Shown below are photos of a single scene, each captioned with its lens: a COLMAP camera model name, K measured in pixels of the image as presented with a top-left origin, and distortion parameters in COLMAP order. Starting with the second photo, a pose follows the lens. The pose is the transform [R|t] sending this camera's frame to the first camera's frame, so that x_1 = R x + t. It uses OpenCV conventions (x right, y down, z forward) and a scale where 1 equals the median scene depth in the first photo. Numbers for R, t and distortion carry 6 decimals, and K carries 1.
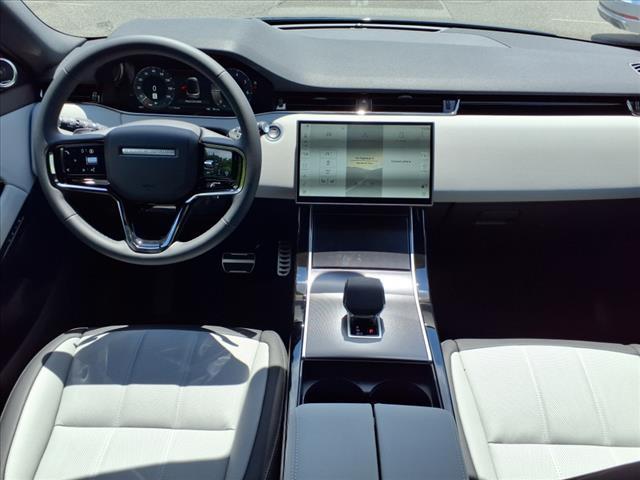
lens RADIAL K [[505.1, 0, 325.3], [0, 505.1, 238.7], [0, 0, 1]] dist [-0.000277, -0.005127]
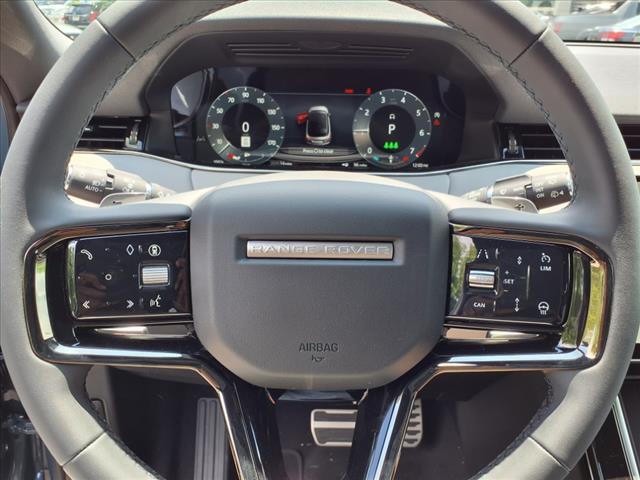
lens RADIAL K [[505.1, 0, 315.3], [0, 505.1, 239.2], [0, 0, 1]] dist [-0.000277, -0.005127]
pose [[0.999652, -0.013787, 0.022509, -0.304771], [0.017466, 0.984871, -0.172409, -0.100109], [-0.019791, 0.172742, 0.984768, 0.548746]]
